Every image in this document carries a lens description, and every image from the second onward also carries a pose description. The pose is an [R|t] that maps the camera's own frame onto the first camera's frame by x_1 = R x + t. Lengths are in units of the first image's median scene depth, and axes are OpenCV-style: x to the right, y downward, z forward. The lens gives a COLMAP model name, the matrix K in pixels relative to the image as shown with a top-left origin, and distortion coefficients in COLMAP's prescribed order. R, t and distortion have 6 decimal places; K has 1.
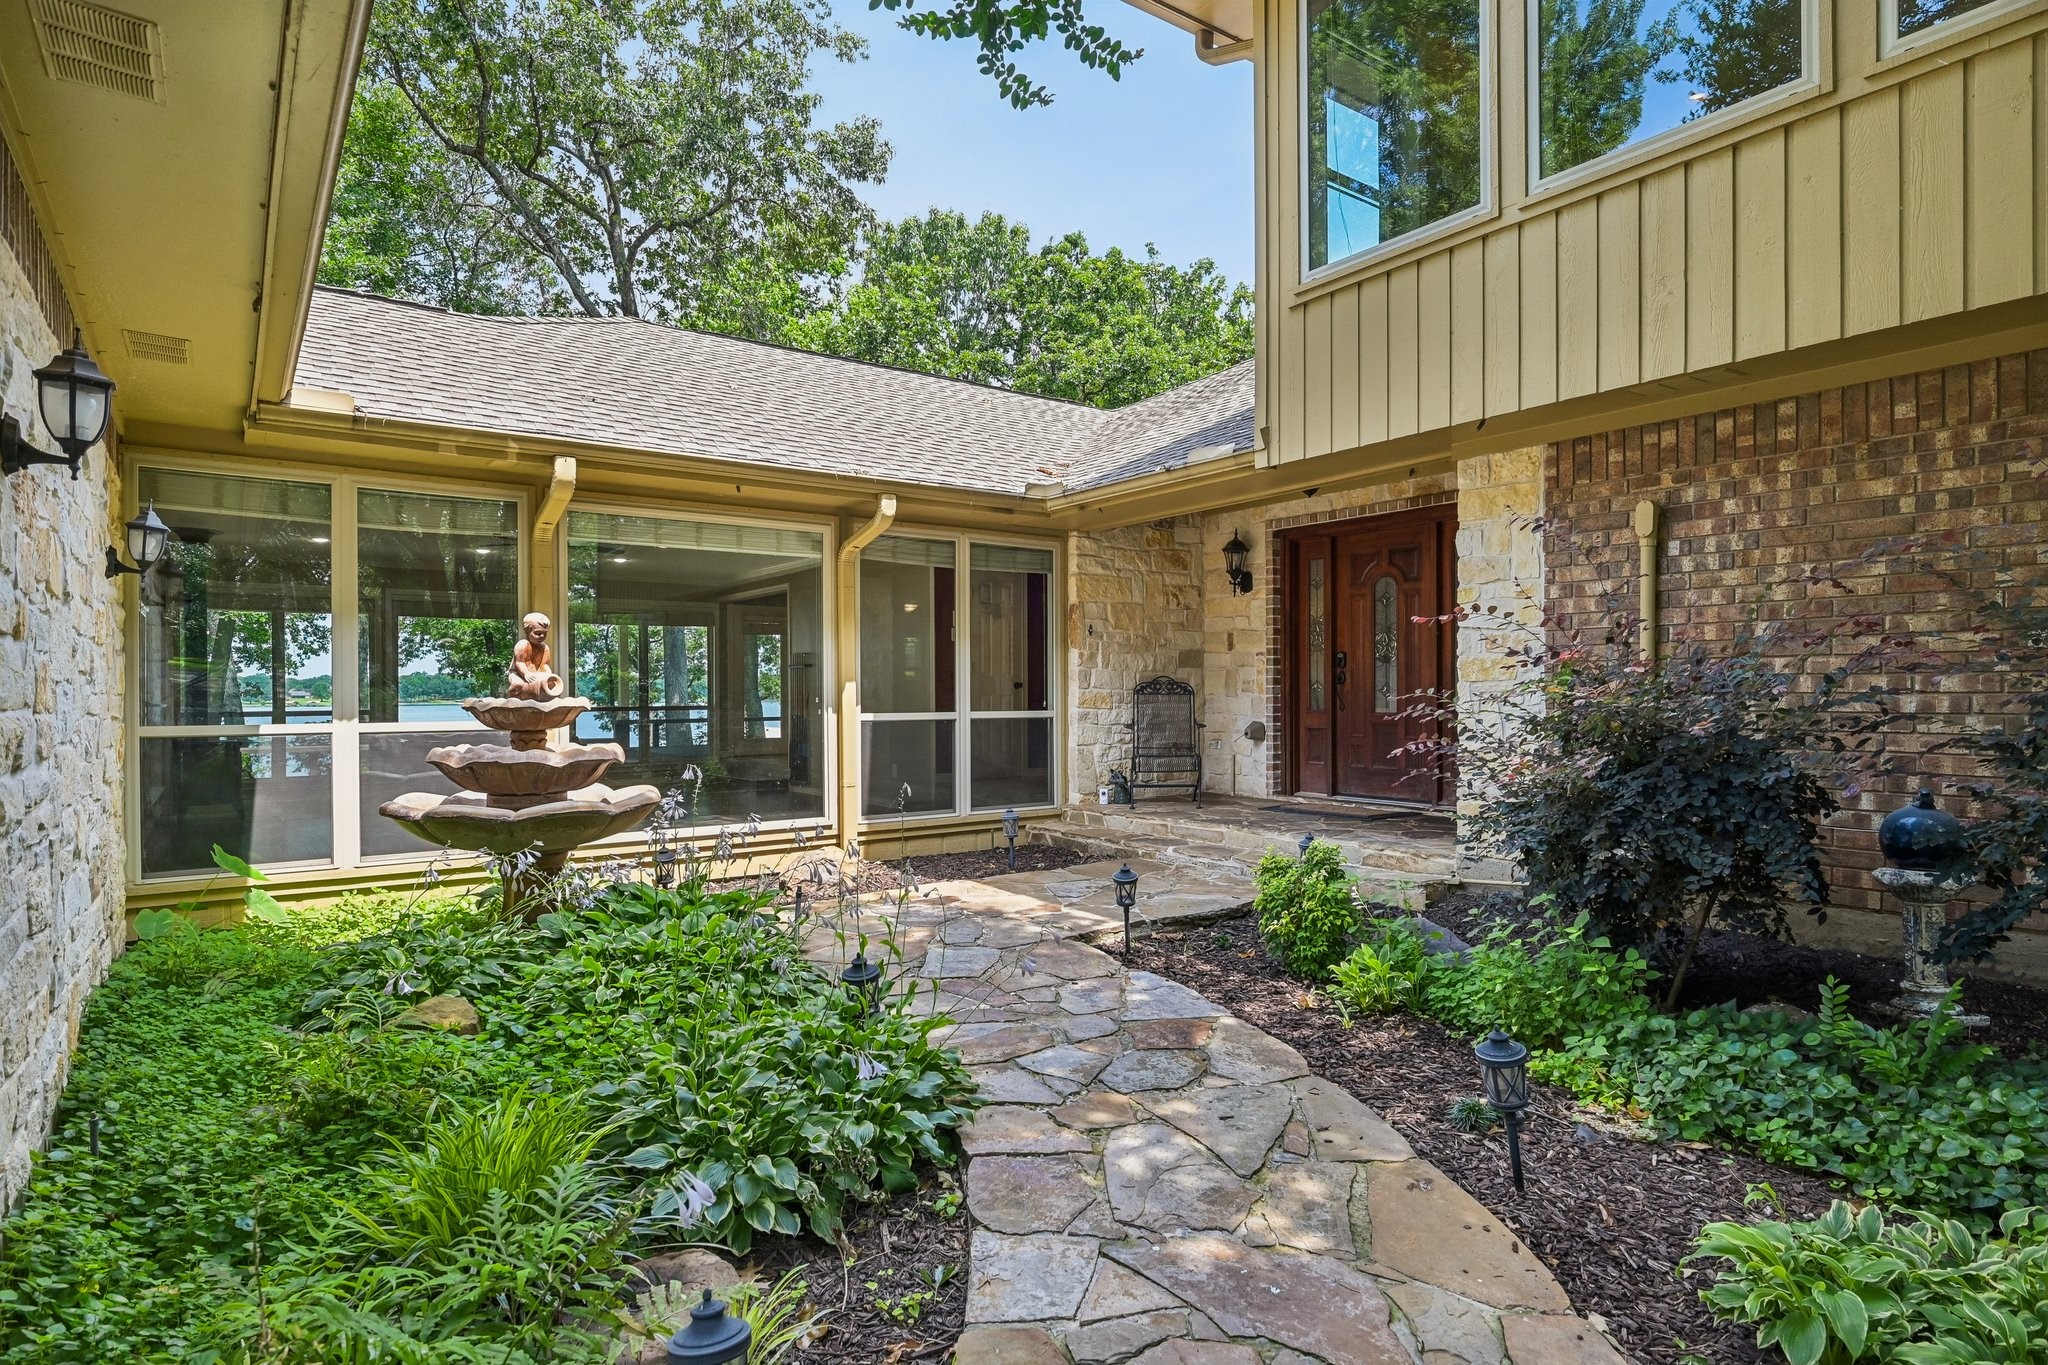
lens RADIAL K [[1111.9, 0, 1024.0], [0, 1111.9, 682.5], [0, 0, 1]] dist [0.000040, -0.000004]
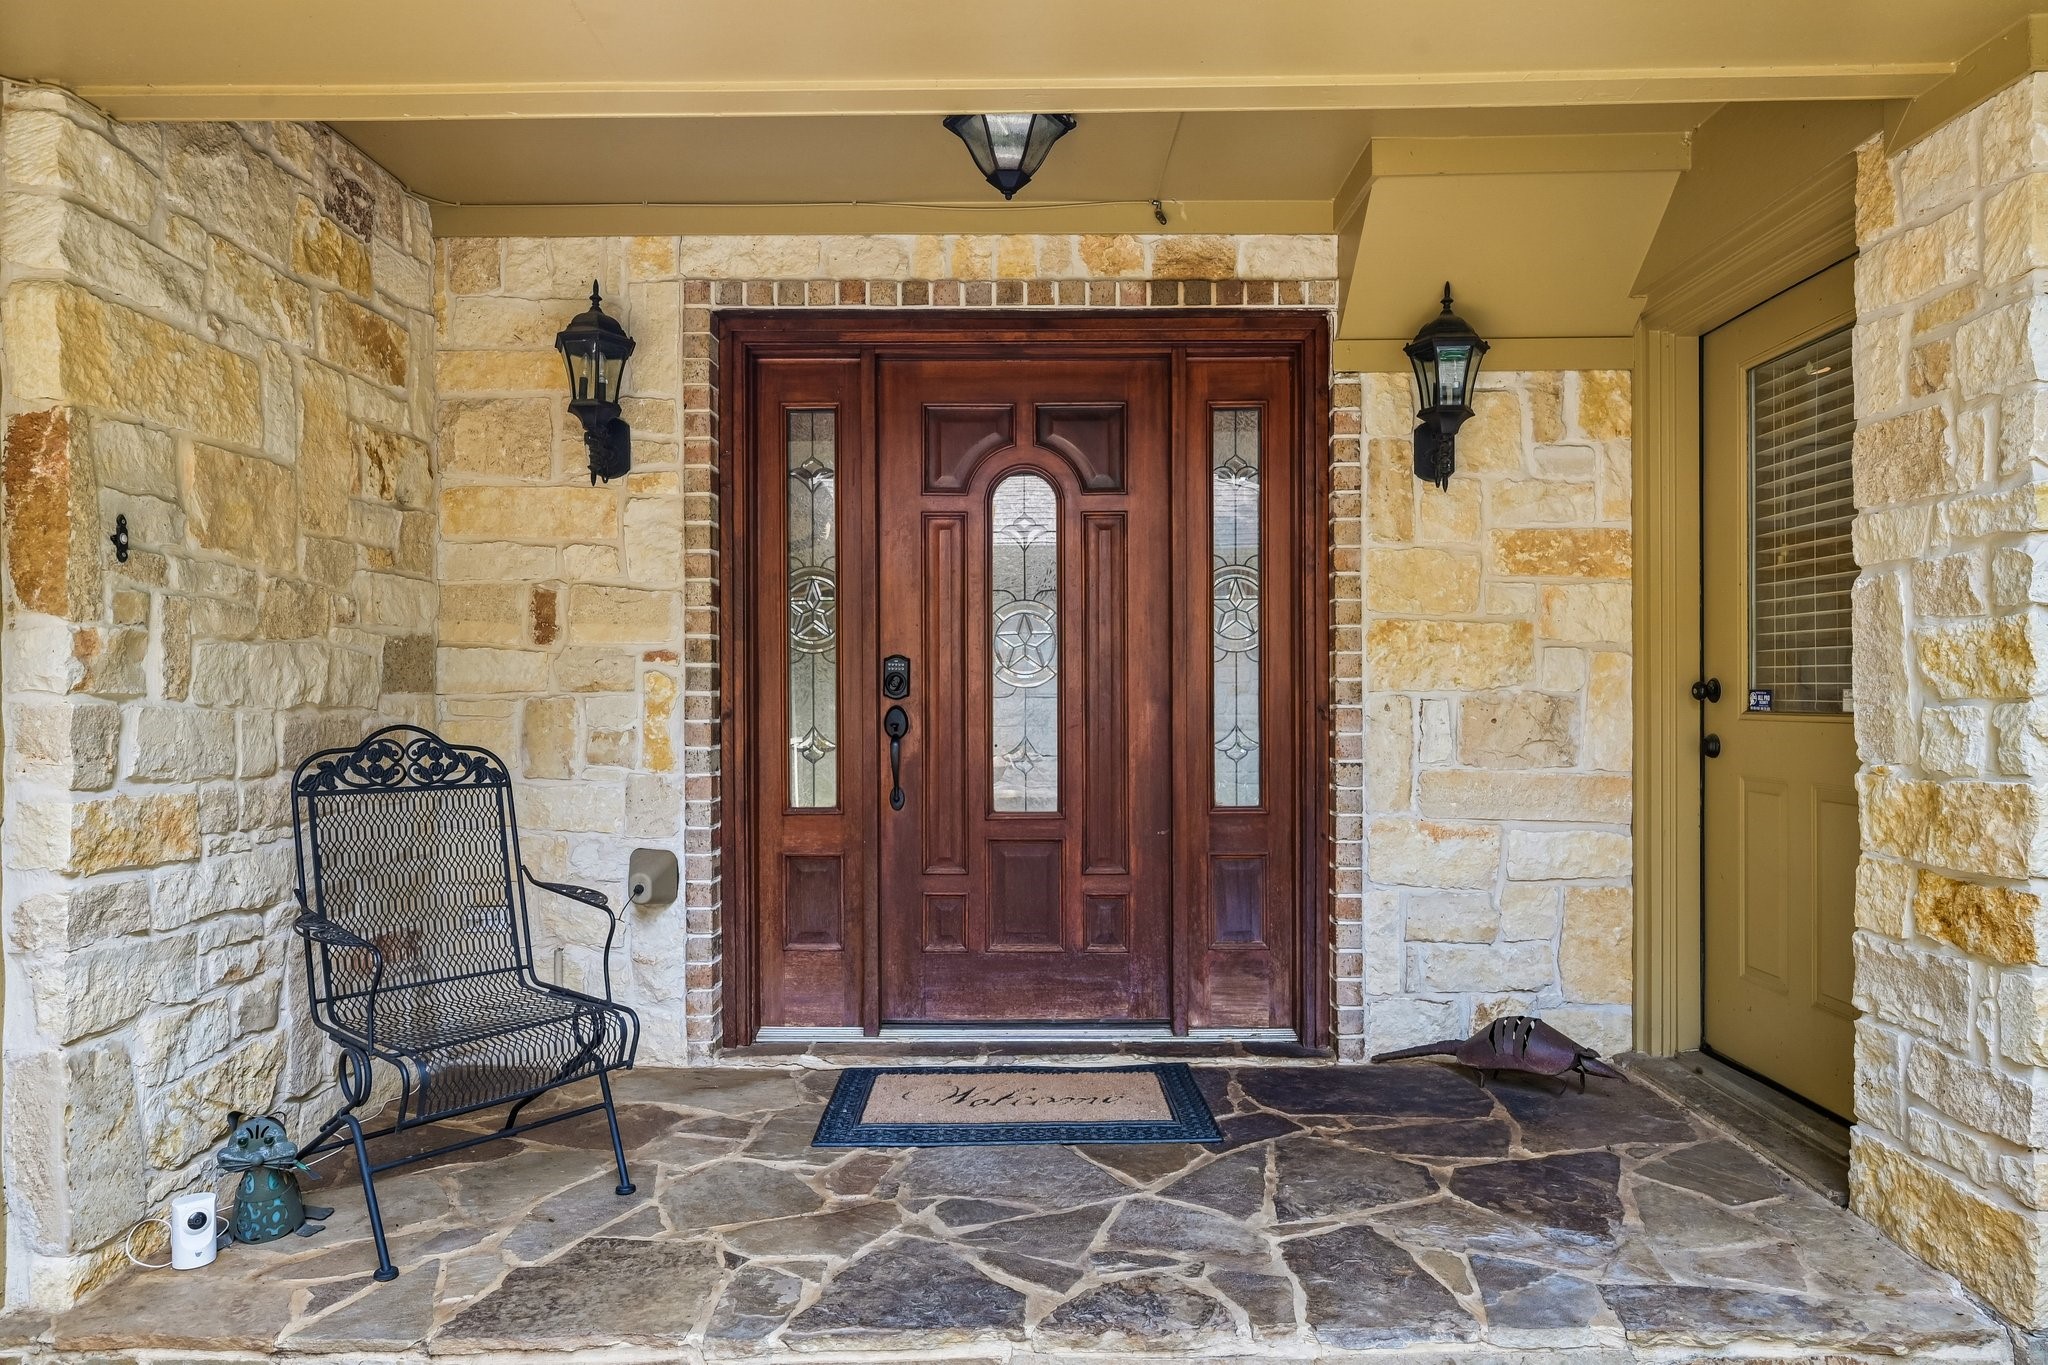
lens RADIAL K [[1258.2, 0, 1021.1], [0, 1258.2, 689.5], [0, 0, 1]] dist [-0.000472, -0.000603]
pose [[0.589098, 0.002342, 0.808058, -0.042163], [-0.004230, 0.999991, 0.000186, -0.015717], [-0.808051, -0.003528, 0.589102, 0.678419]]
